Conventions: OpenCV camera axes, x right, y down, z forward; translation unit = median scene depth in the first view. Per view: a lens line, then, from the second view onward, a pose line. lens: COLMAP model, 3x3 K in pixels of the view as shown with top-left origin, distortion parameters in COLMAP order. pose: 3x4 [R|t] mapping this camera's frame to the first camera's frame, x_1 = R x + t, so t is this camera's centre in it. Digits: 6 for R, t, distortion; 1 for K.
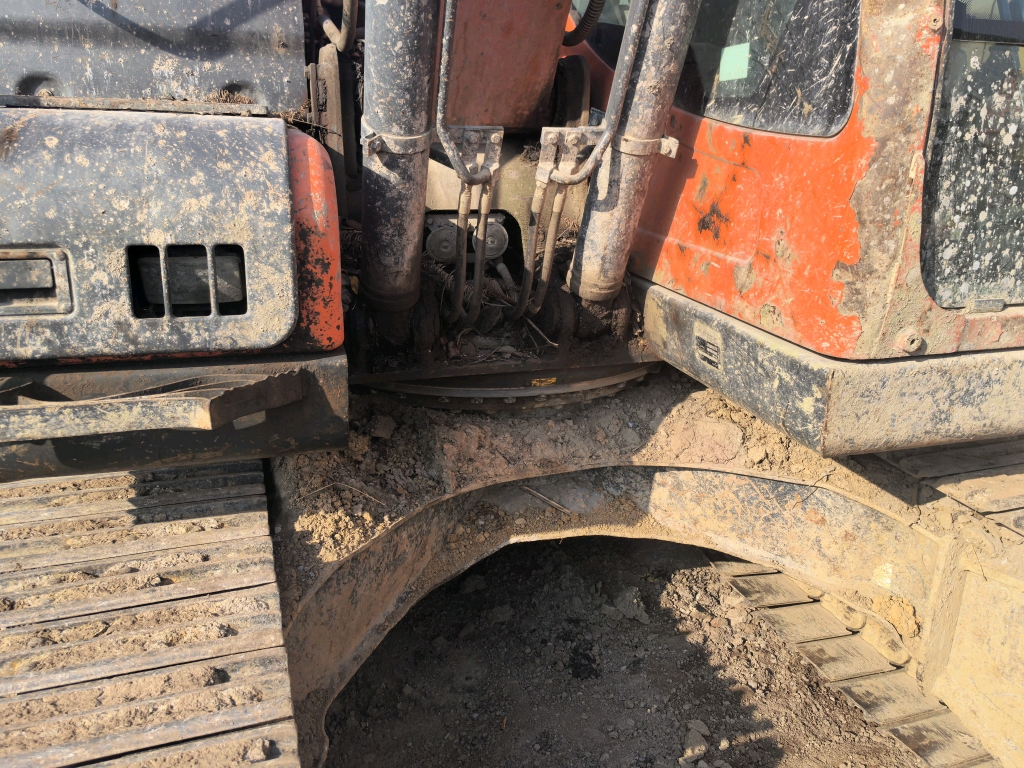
lens RADIAL K [[797.4, 0, 533.9], [0, 797.4, 379.2], [0, 0, 1]] dist [0.102658, -0.141497]
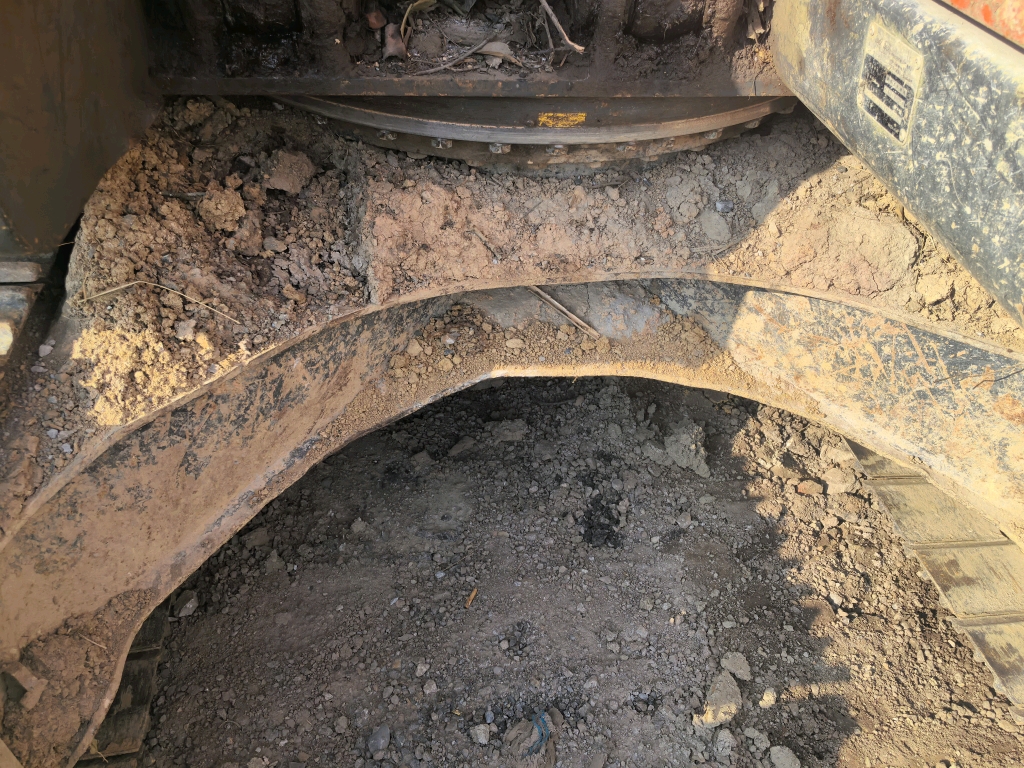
lens RADIAL K [[794.5, 0, 534.4], [0, 794.5, 380.2], [0, 0, 1]] dist [0.089128, -0.121985]
pose [[0.979843, 0.143394, -0.139090, 0.095820], [-0.082964, 0.925462, 0.369645, -0.032916], [0.181728, -0.350654, 0.918704, 0.427340]]
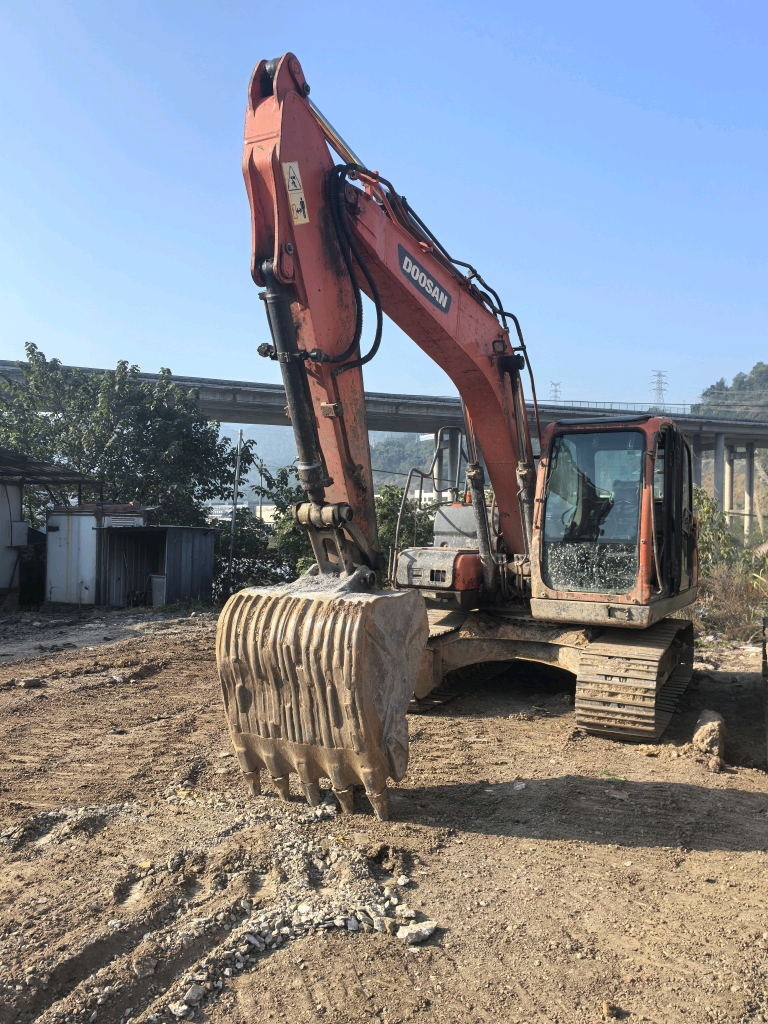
lens RADIAL K [[794.5, 0, 384.0], [0, 794.5, 512.0], [0, 0, 1]] dist [0.089128, -0.121985]
pose [[0.705317, -0.020893, -0.708584, 2.310445], [-0.224633, 0.941467, -0.251357, 0.667119], [0.672360, 0.336458, 0.659339, -2.235260]]
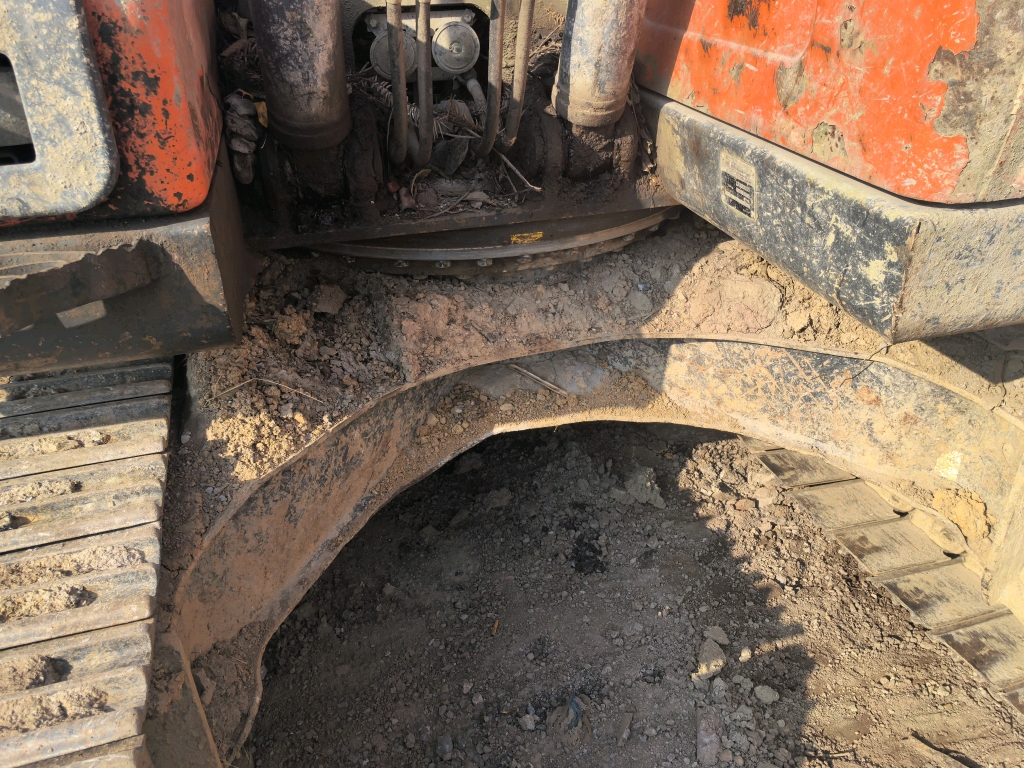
lens RADIAL K [[794.5, 0, 534.4], [0, 794.5, 380.2], [0, 0, 1]] dist [0.089128, -0.121985]
pose [[0.998752, -0.018304, -0.046480, 0.053698], [0.027362, 0.978913, 0.202437, -0.017819], [0.041794, -0.203456, 0.978192, 0.205235]]
